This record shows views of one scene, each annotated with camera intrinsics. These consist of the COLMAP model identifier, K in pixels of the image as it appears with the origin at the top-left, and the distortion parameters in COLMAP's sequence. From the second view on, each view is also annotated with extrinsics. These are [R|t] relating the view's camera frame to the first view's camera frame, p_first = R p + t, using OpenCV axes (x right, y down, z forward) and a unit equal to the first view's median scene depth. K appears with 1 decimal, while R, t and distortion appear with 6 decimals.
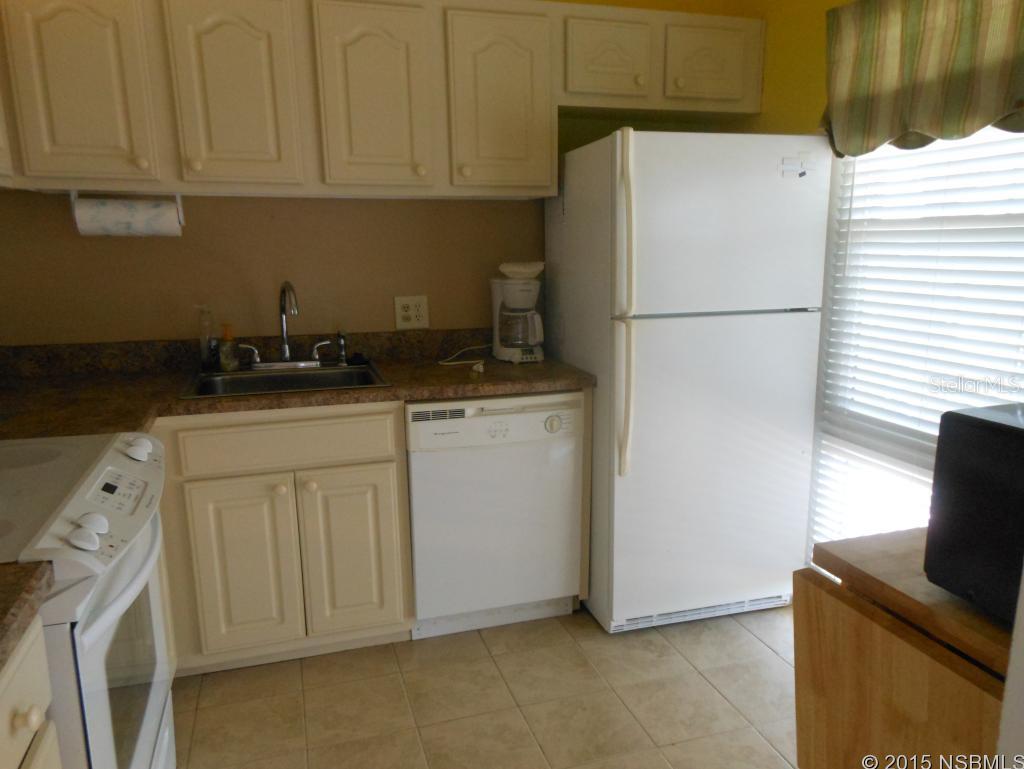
lens RADIAL K [[769.9, 0, 515.0], [0, 769.9, 460.7], [0, 0, 1]] dist [0.042591, -0.000736]
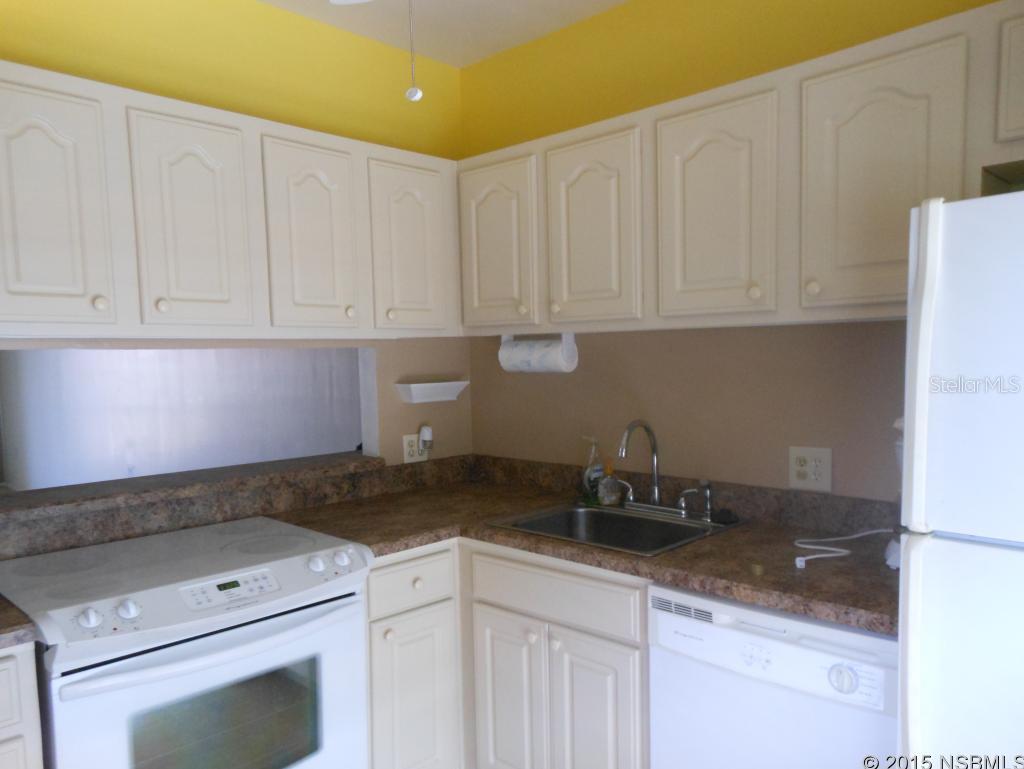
lens RADIAL K [[769.9, 0, 515.0], [0, 769.9, 460.7], [0, 0, 1]] dist [0.042591, -0.000736]
pose [[0.476974, 0.118520, -0.870890, 0.453527], [-0.229113, 0.973375, 0.006986, -0.165508], [0.848530, 0.196200, 0.491429, 0.460633]]
